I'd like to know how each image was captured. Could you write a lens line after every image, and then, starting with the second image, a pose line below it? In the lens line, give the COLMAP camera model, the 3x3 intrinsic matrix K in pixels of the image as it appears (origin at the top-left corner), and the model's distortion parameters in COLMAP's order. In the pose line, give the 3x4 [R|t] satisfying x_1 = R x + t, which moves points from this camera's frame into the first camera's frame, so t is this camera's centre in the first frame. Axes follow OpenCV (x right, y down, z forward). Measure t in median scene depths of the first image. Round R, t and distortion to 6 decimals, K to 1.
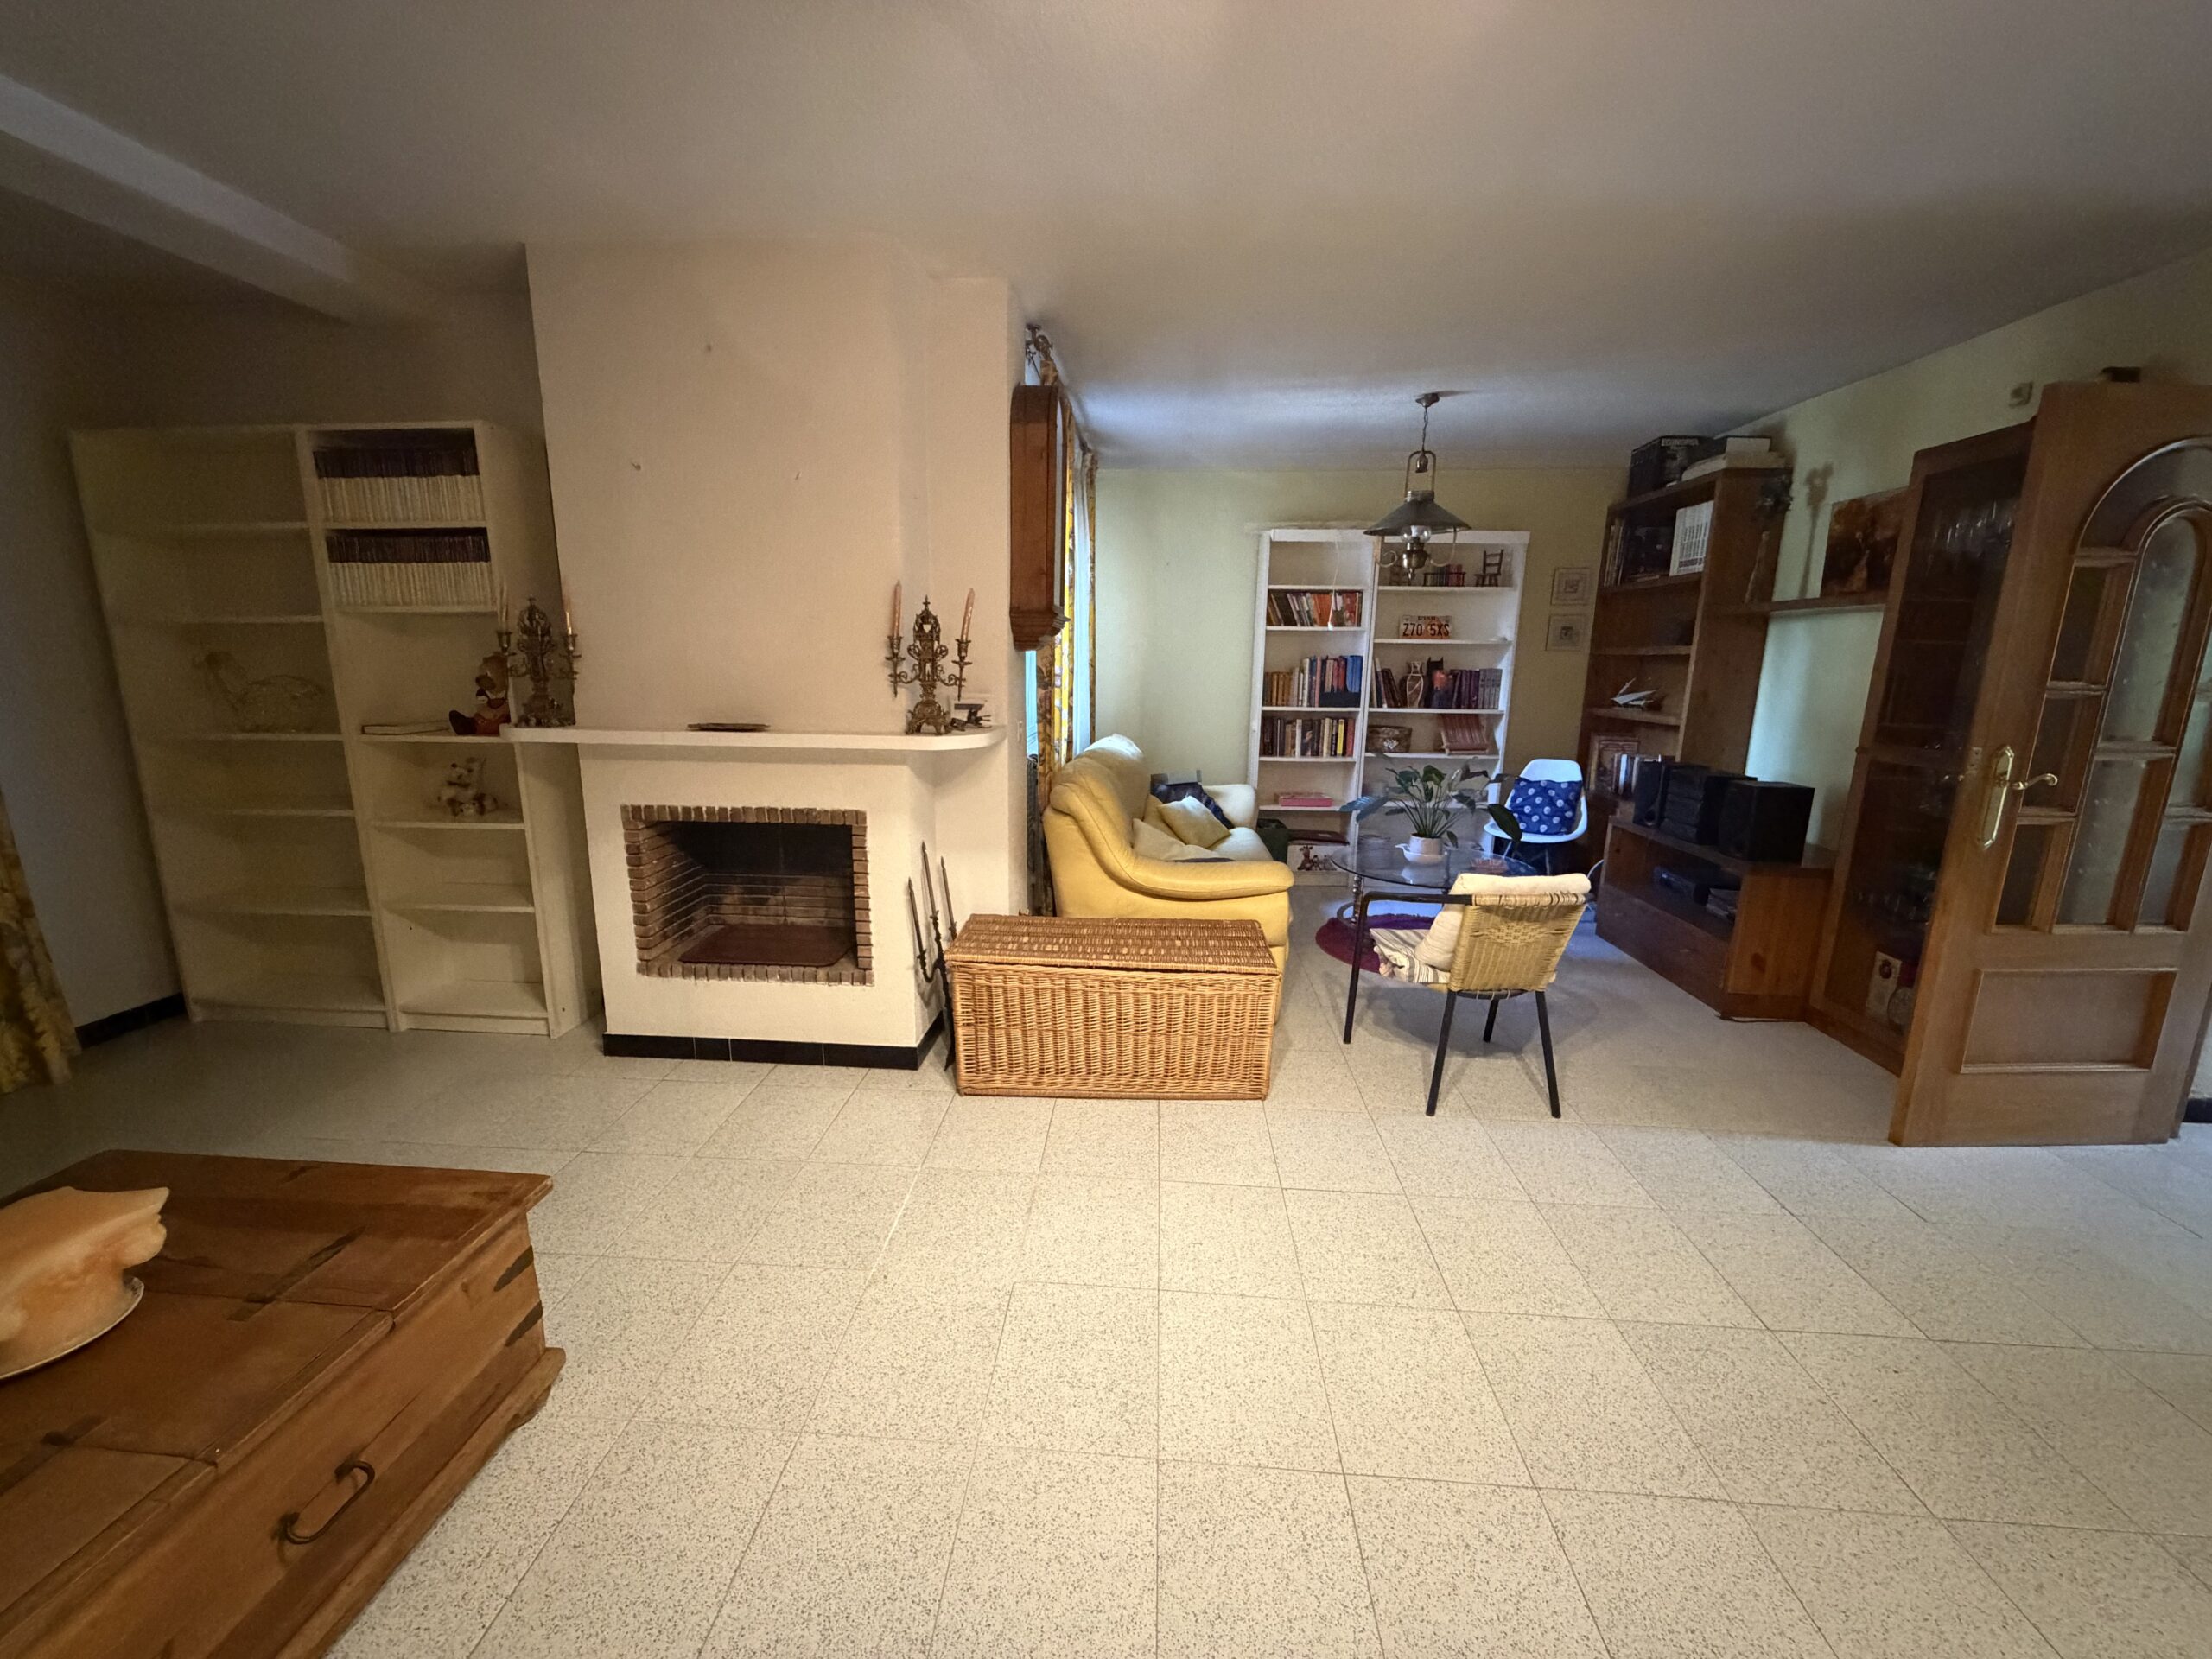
lens RADIAL K [[878.8, 0, 1095.2], [0, 878.8, 833.7], [0, 0, 1]] dist [-0.002608, 0.000099]
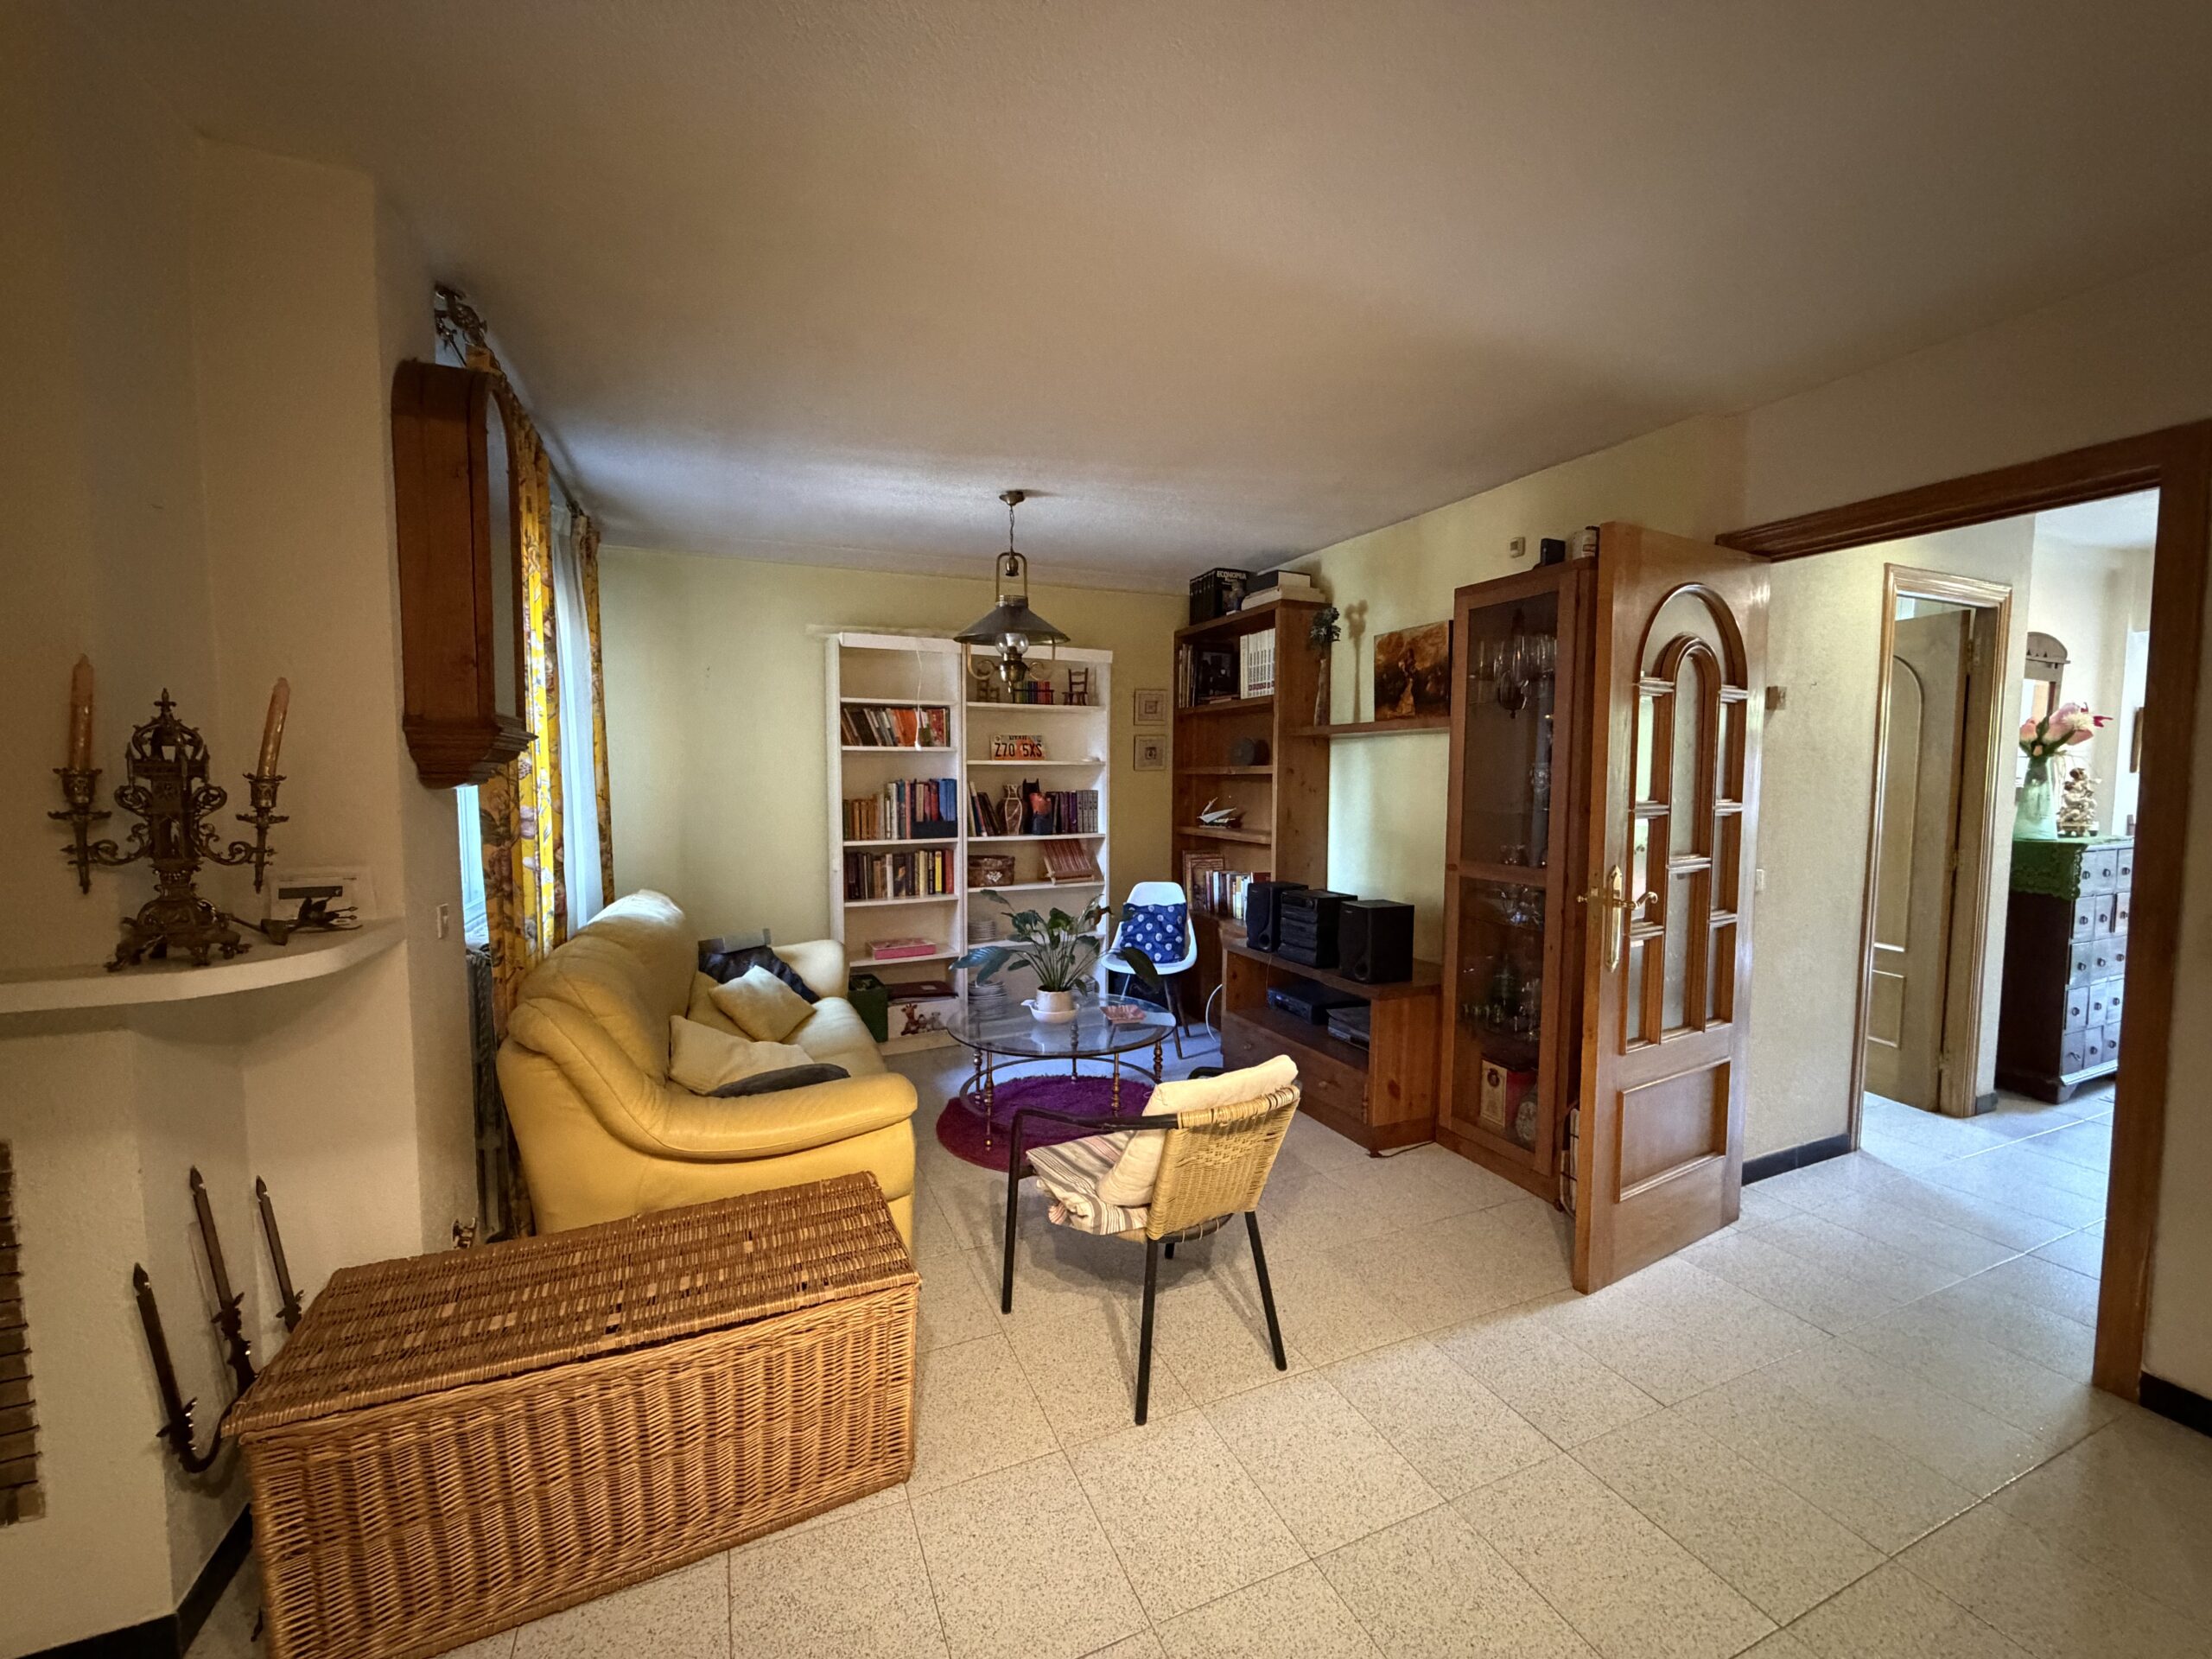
lens RADIAL K [[878.8, 0, 1095.2], [0, 878.8, 833.7], [0, 0, 1]] dist [-0.002608, 0.000099]
pose [[0.887328, -0.043787, 0.459054, 0.030641], [0.102825, 0.989206, -0.104400, -0.057209], [-0.449528, 0.139840, 0.882253, 0.229509]]
